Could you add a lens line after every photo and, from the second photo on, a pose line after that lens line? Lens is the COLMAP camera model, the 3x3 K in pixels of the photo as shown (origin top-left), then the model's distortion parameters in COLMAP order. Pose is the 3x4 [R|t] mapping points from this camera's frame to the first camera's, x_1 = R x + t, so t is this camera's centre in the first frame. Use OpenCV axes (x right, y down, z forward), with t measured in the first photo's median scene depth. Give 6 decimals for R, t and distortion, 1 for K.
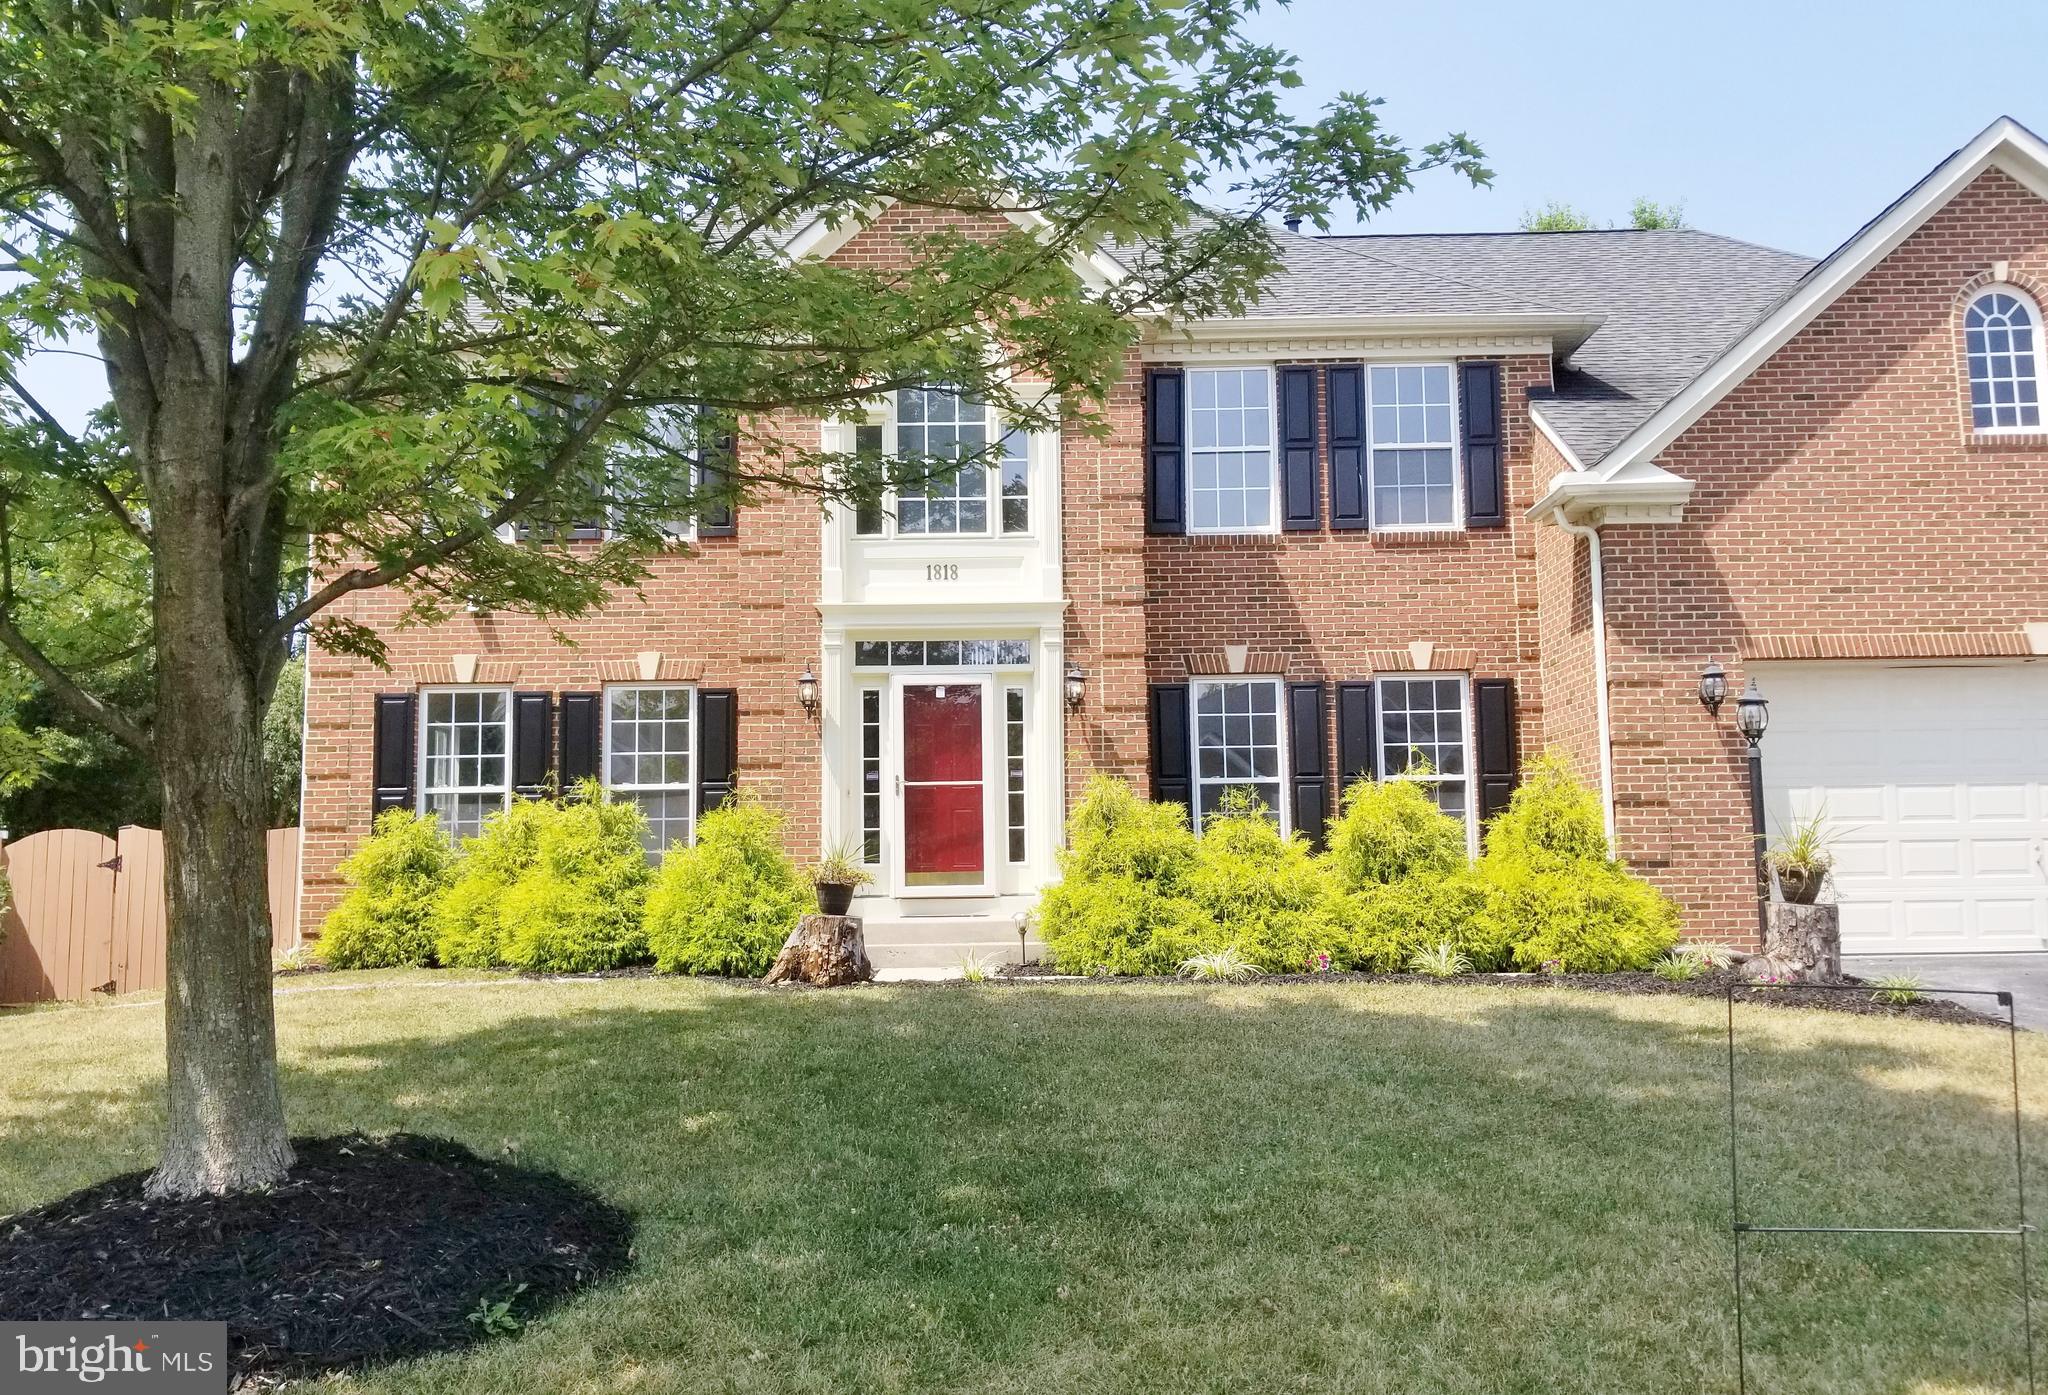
lens RADIAL K [[1815.1, 0, 1024.4], [0, 1815.1, 712.0], [0, 0, 1]] dist [0.060360, -0.007346]
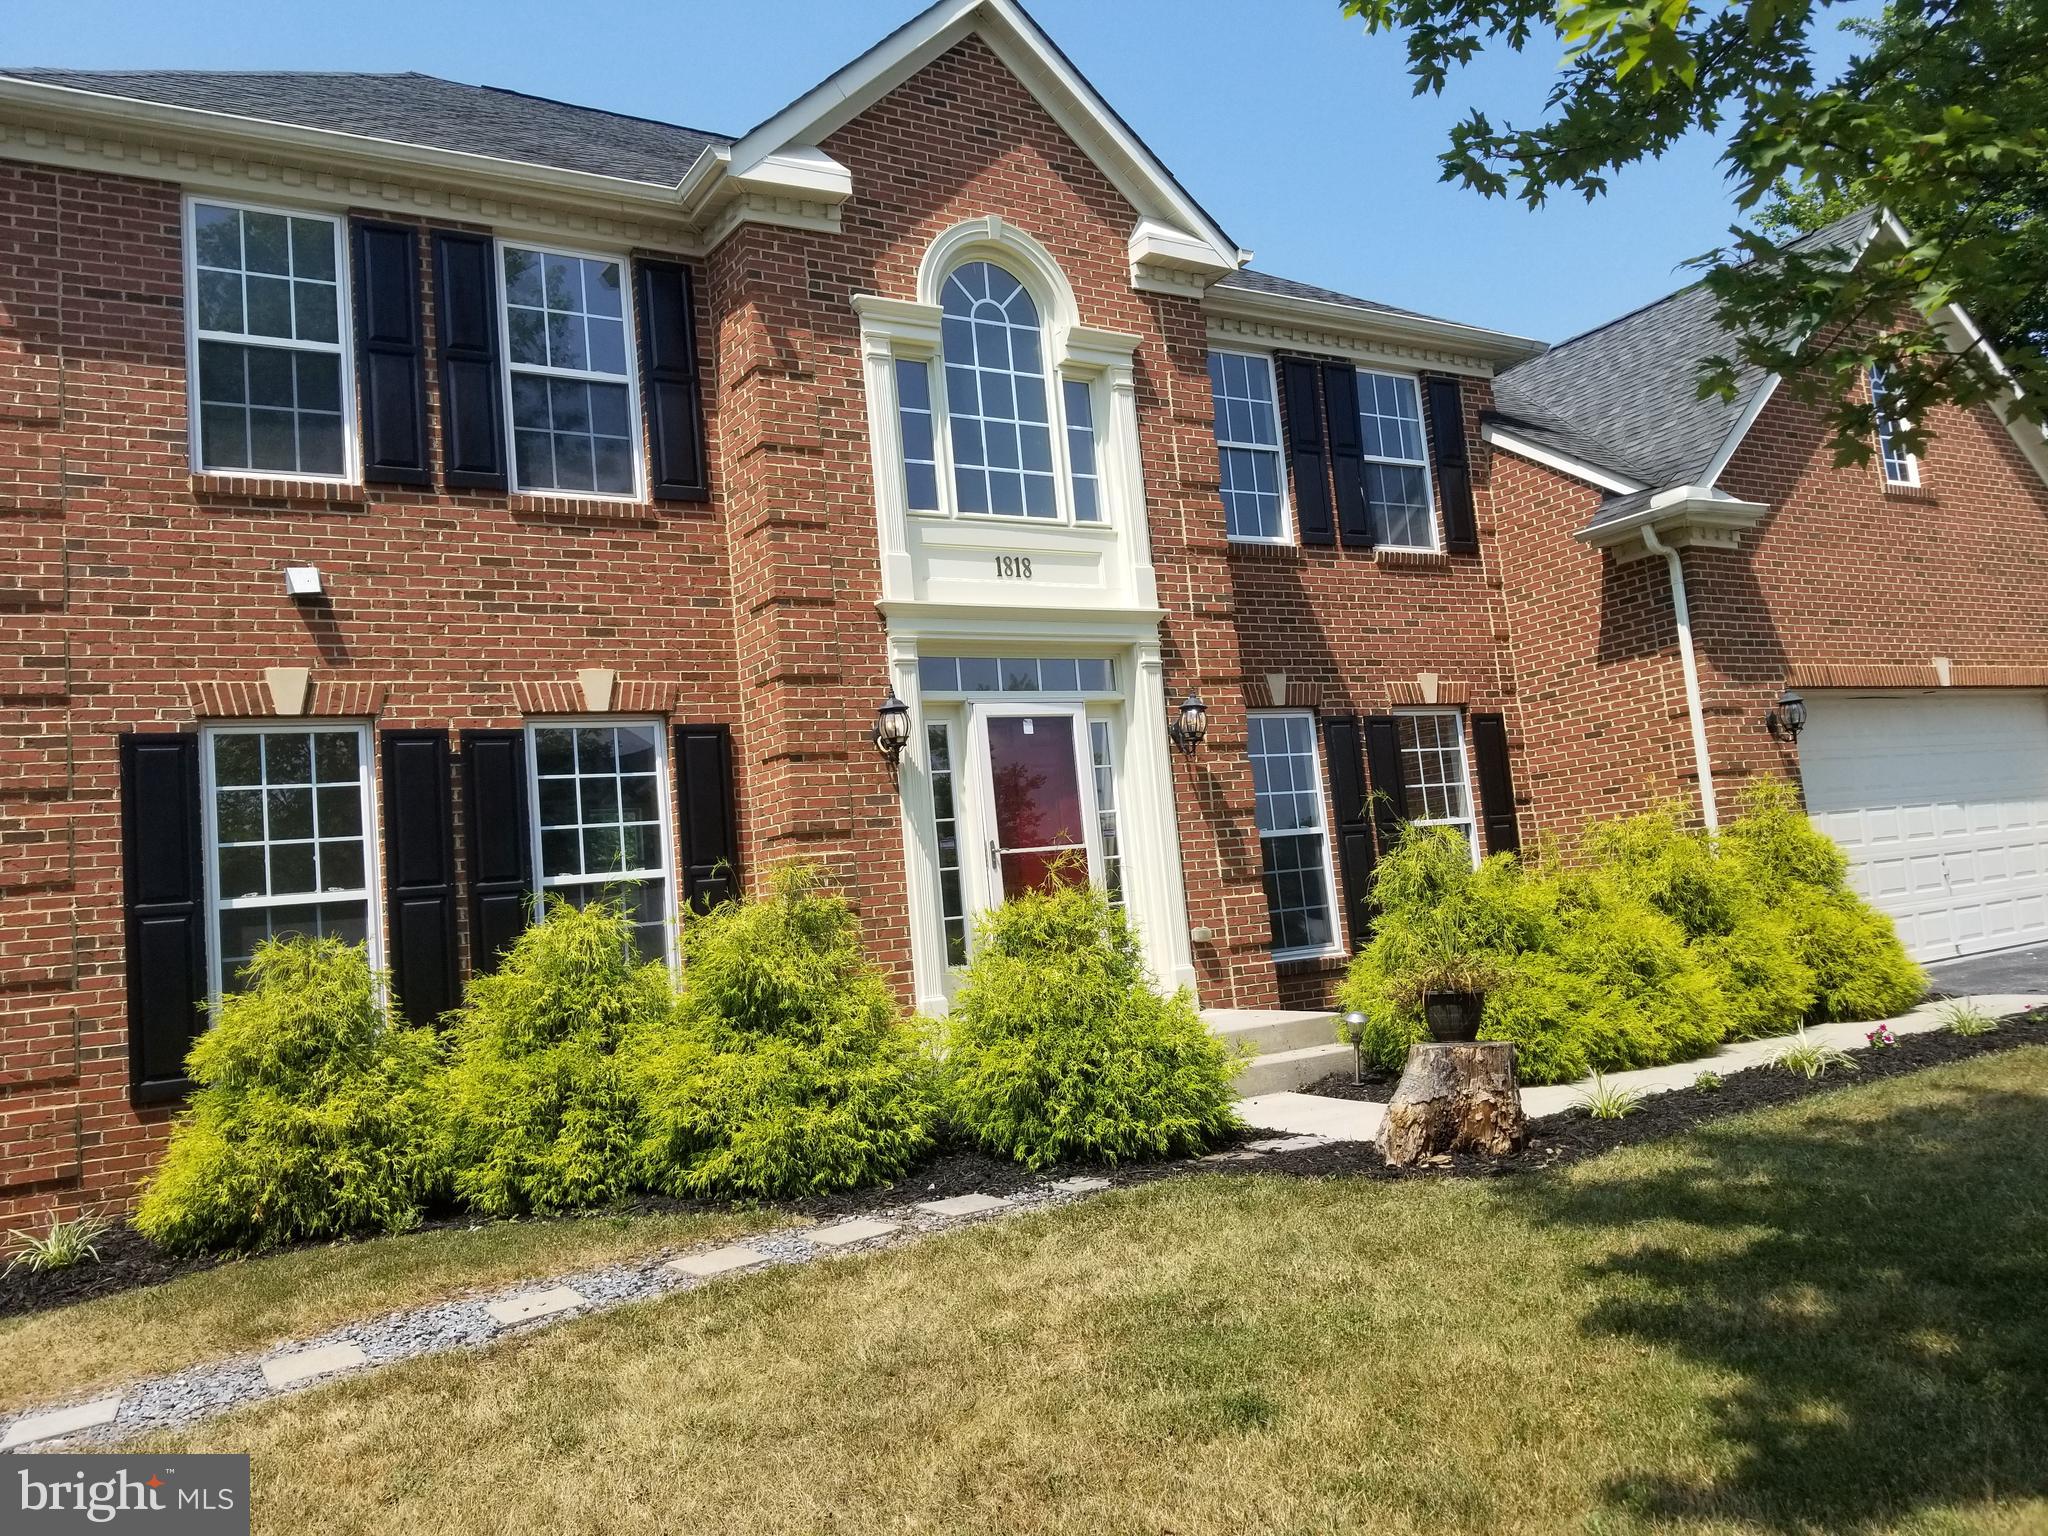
lens RADIAL K [[1601.3, 0, 1026.9], [0, 1601.3, 746.9], [0, 0, 1]] dist [0.076081, -0.130547]
pose [[0.835562, -0.008329, 0.549333, -0.395541], [0.026517, 0.999331, -0.025181, 0.013426], [-0.548755, 0.035607, 0.835224, 0.440979]]
